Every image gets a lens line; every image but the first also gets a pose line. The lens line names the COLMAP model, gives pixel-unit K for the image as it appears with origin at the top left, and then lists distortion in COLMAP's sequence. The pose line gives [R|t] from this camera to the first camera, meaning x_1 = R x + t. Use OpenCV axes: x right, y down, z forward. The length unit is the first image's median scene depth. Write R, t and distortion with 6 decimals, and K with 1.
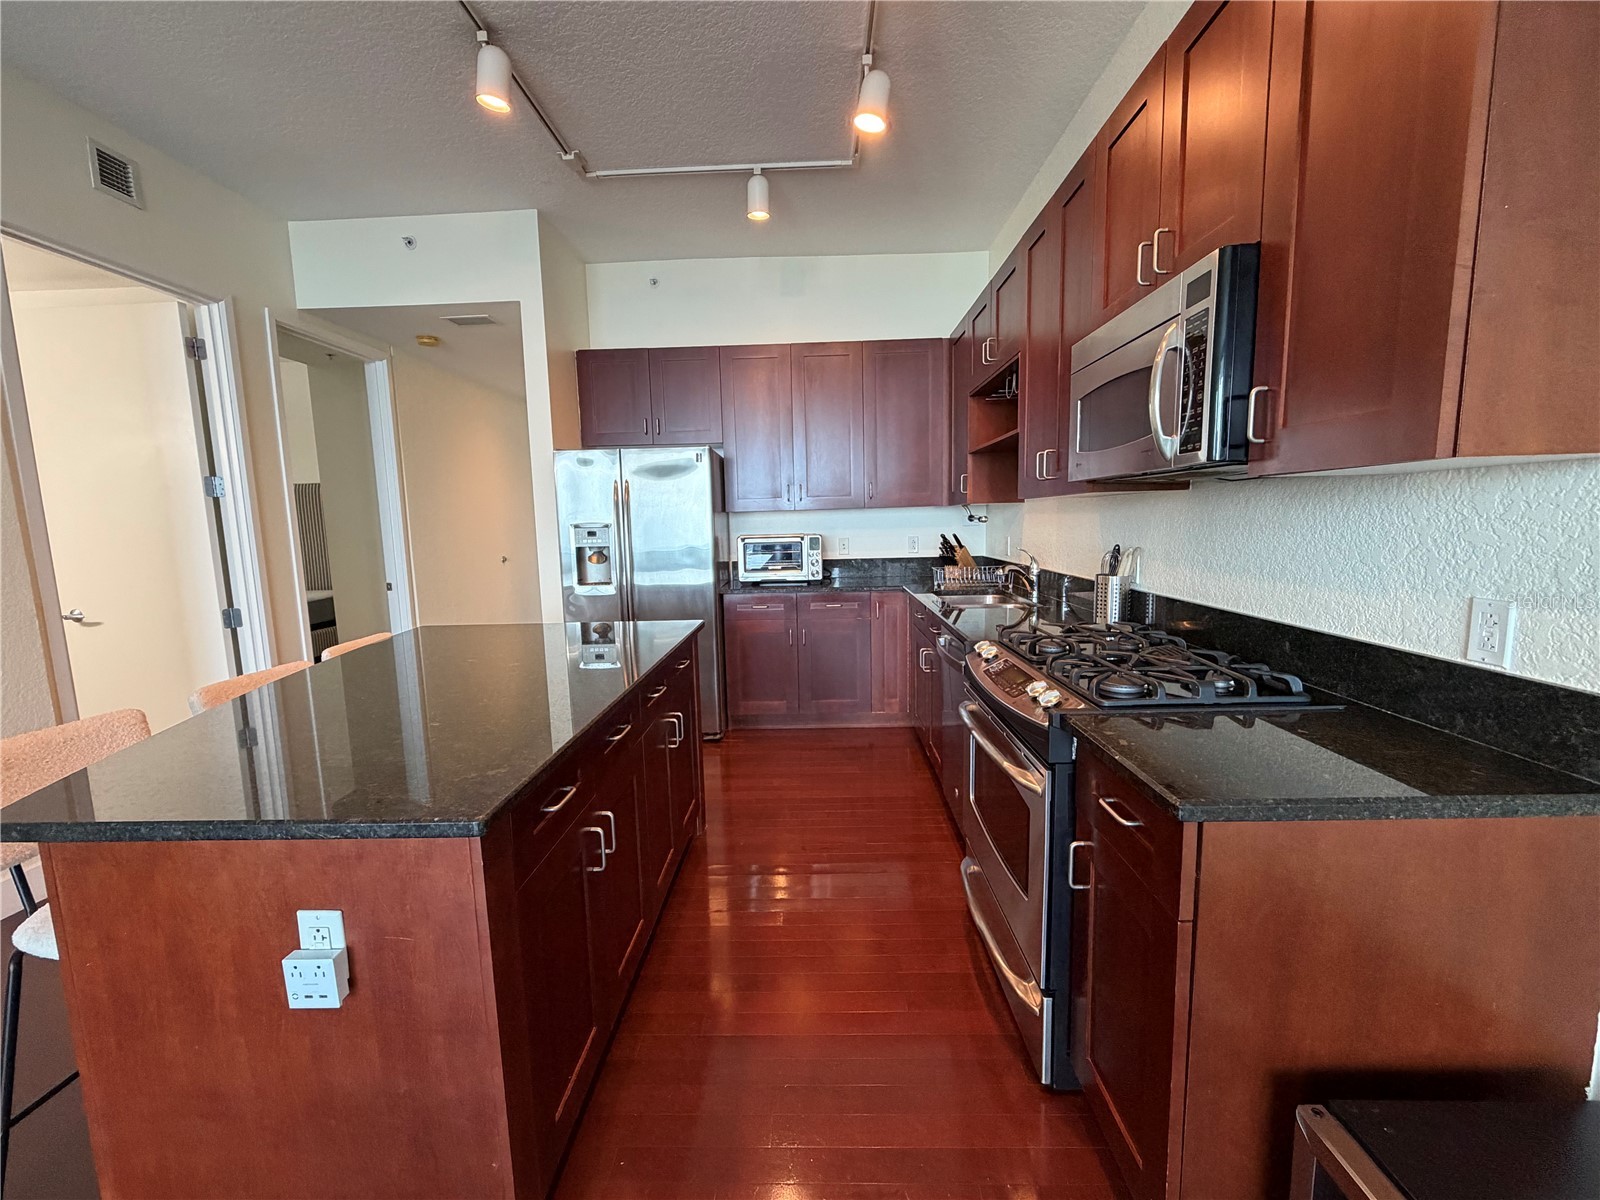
lens RADIAL K [[652.1, 0, 804.5], [0, 652.1, 598.9], [0, 0, 1]] dist [0.002908, -0.000443]
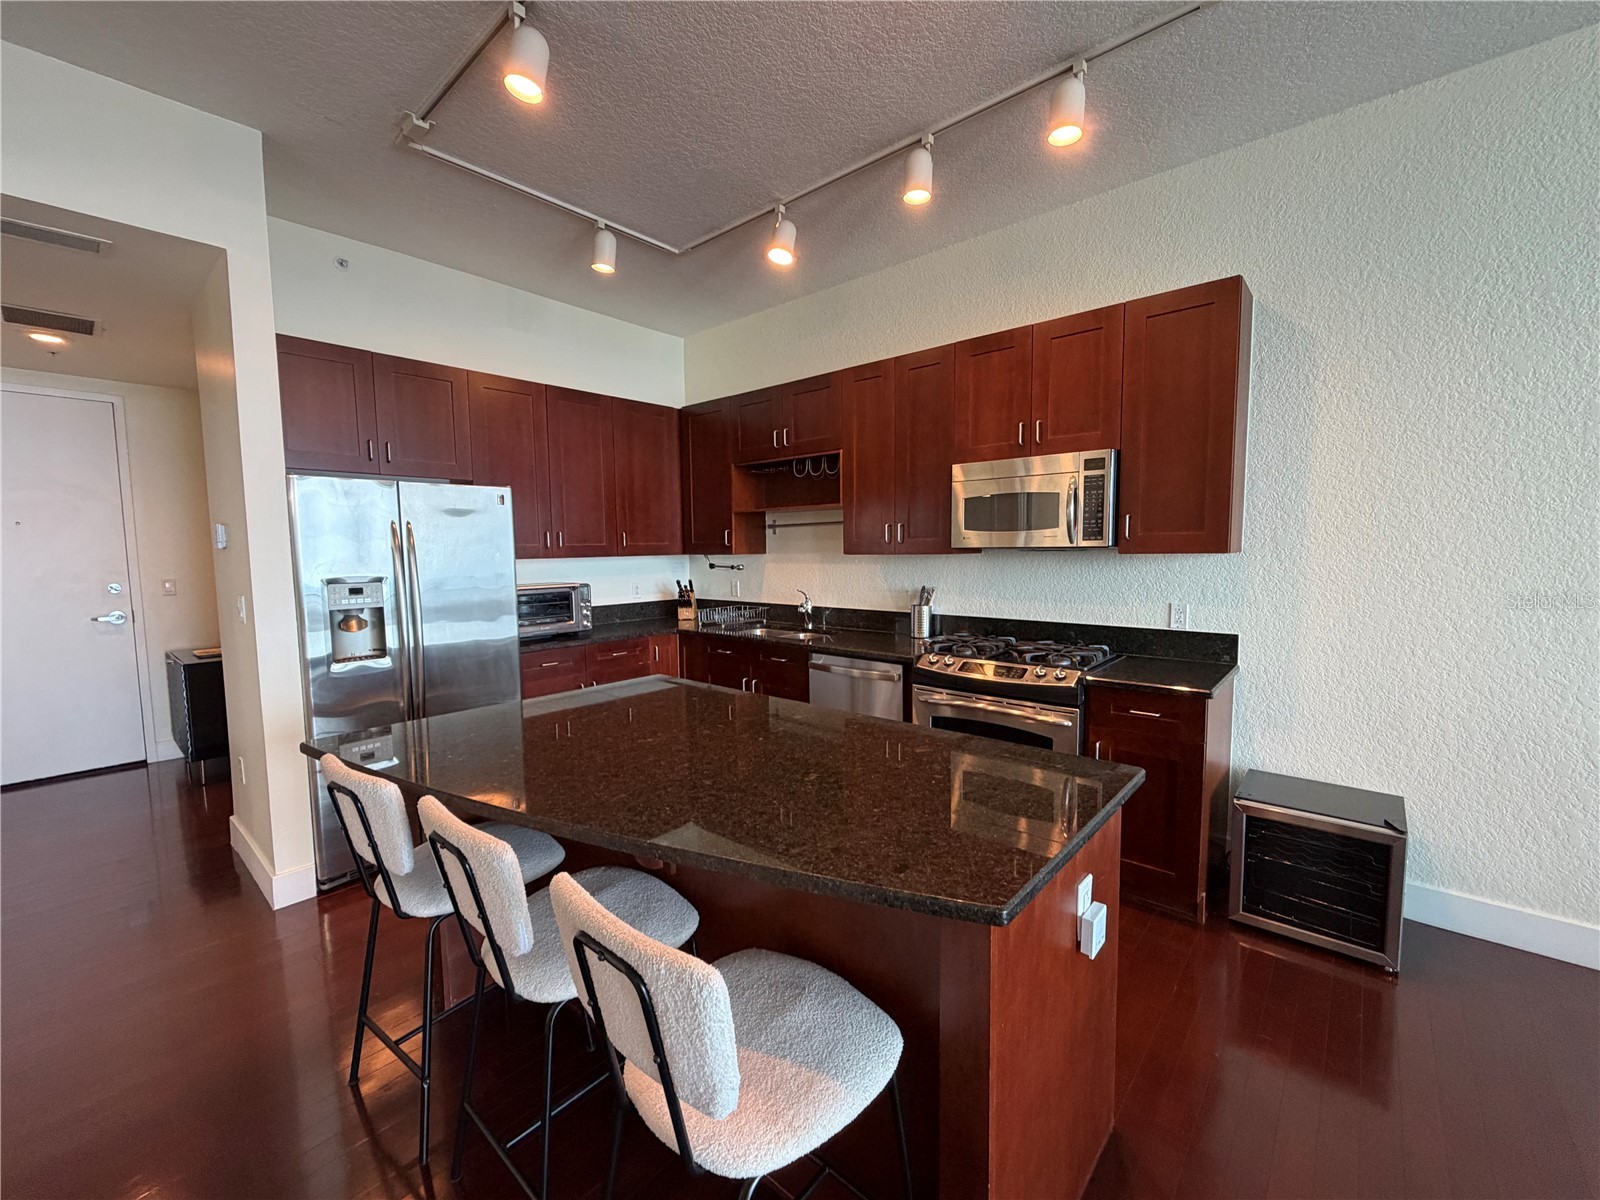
lens RADIAL K [[652.1, 0, 797.2], [0, 652.1, 601.0], [0, 0, 1]] dist [0.002908, -0.000443]
pose [[0.643119, -0.047645, 0.764283, -0.571518], [0.090136, 0.995834, -0.013766, -0.033194], [-0.760443, 0.077743, 0.644734, 0.145019]]
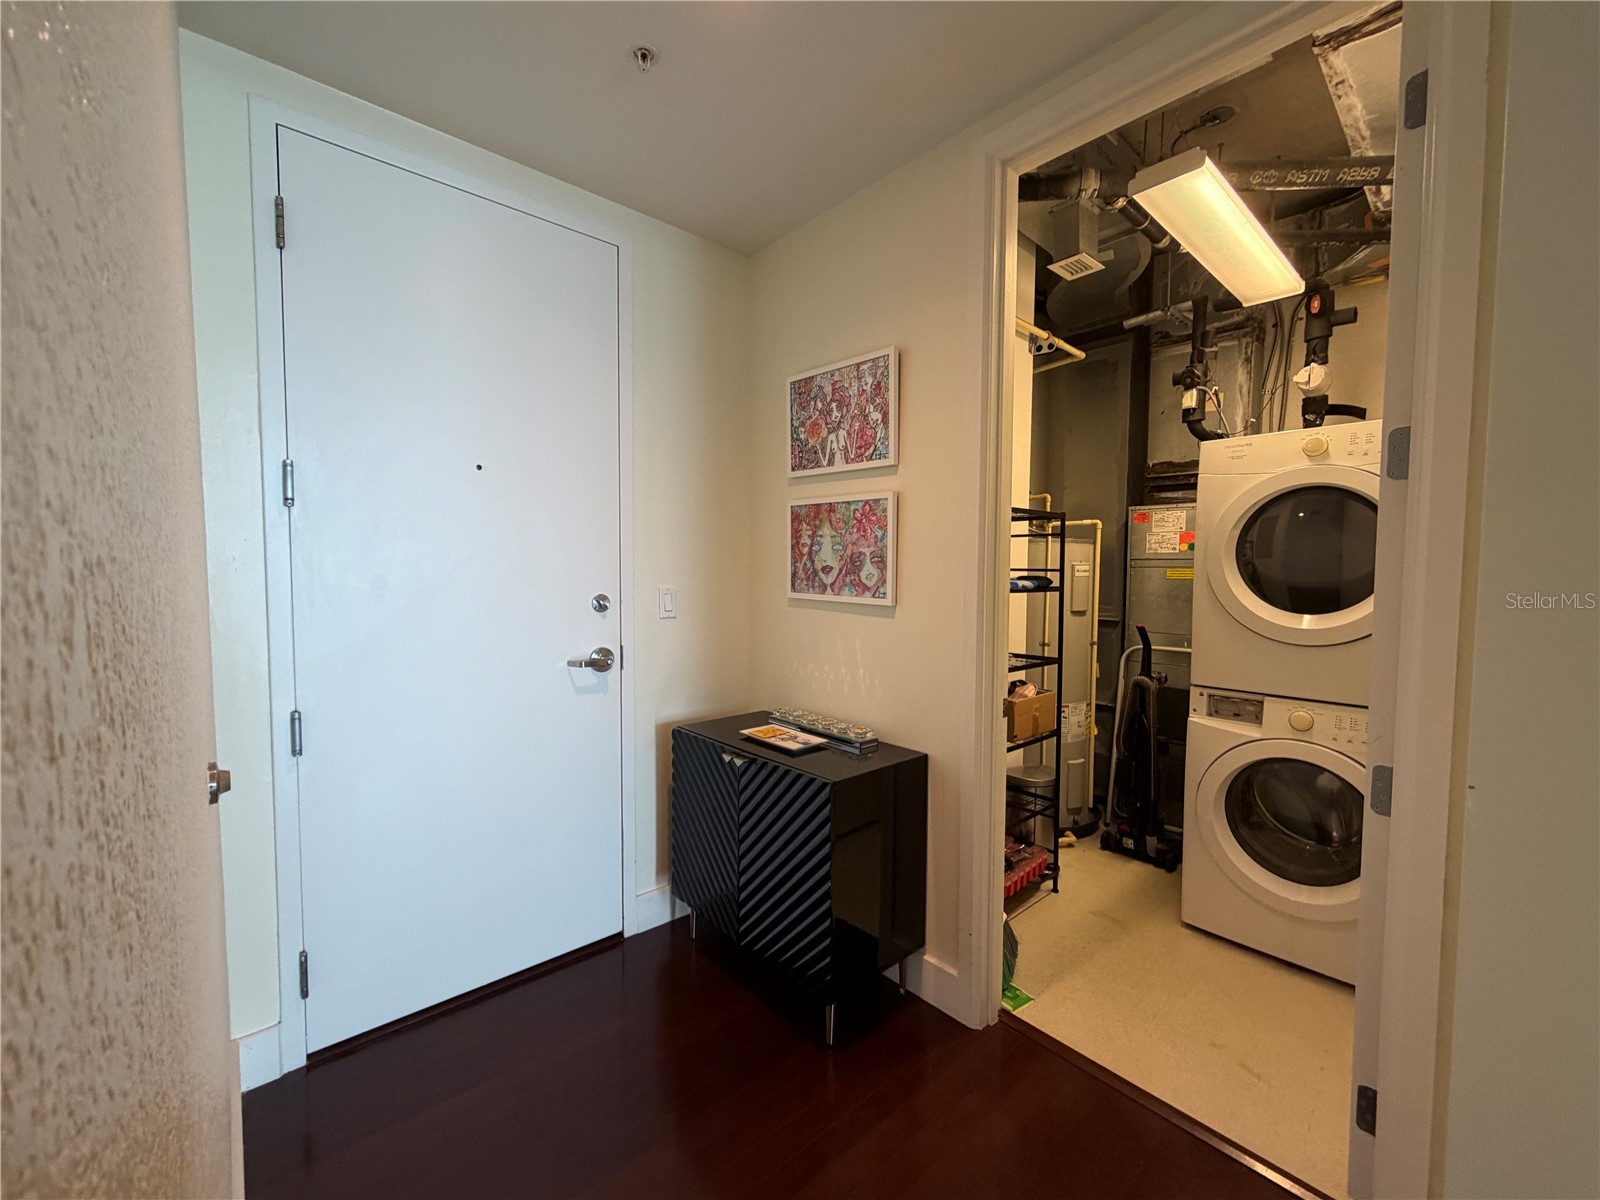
lens RADIAL K [[652.1, 0, 804.7], [0, 652.1, 600.5], [0, 0, 1]] dist [0.002908, -0.000443]
pose [[0.743338, -0.007219, 0.668877, -0.720013], [0.055934, 0.997111, -0.051400, -0.141118], [-0.666573, 0.075620, 0.741594, 1.227651]]
